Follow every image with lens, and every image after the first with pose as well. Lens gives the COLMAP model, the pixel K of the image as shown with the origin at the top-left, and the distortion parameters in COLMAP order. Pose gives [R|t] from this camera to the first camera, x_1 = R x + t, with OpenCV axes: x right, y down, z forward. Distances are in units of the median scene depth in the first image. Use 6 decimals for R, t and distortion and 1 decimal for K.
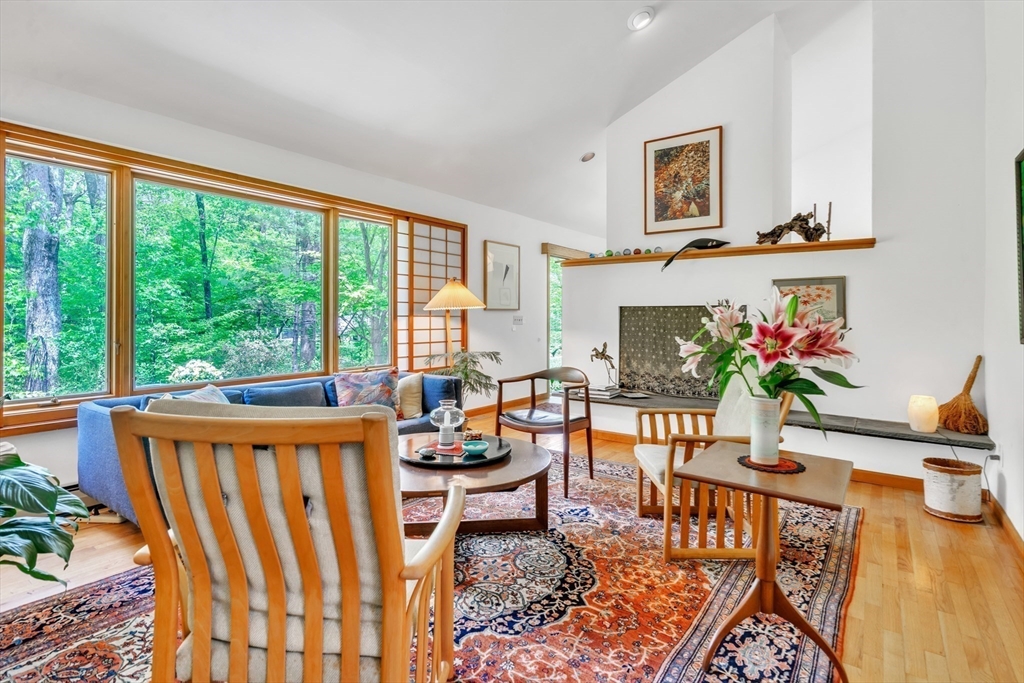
lens RADIAL K [[500.5, 0, 503.7], [0, 500.5, 313.9], [0, 0, 1]] dist [-0.002396, 0.000625]
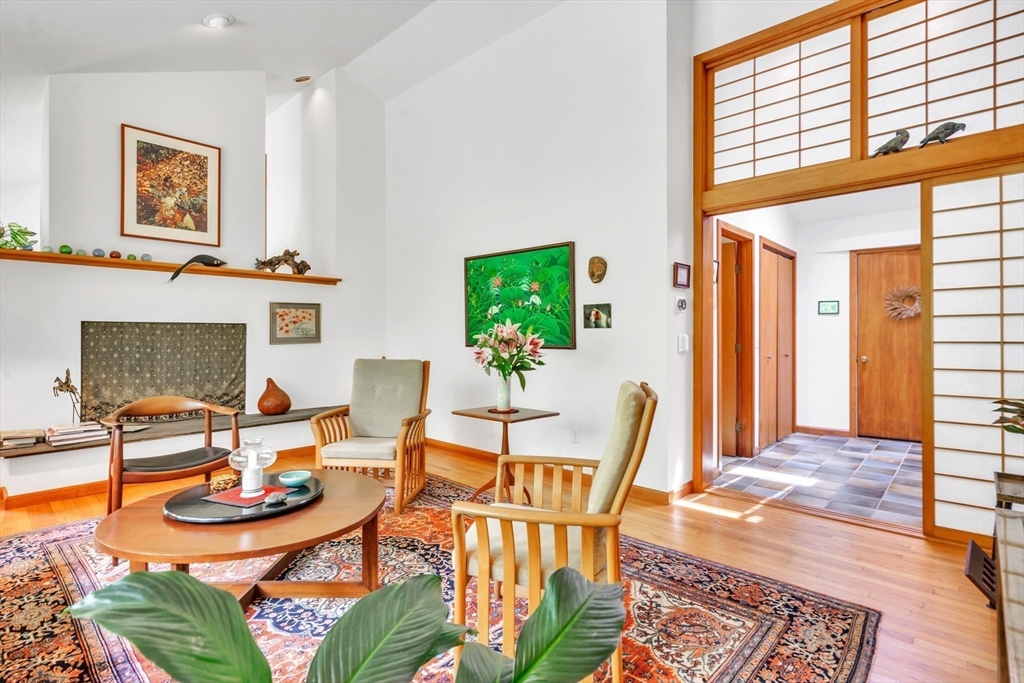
lens RADIAL K [[500.5, 0, 513.7], [0, 500.5, 338.0], [0, 0, 1]] dist [-0.002396, 0.000625]
pose [[0.106398, -0.012346, 0.994247, -0.527769], [-0.004284, 0.999908, 0.012874, -0.002166], [-0.994314, -0.005629, 0.106336, 0.291869]]
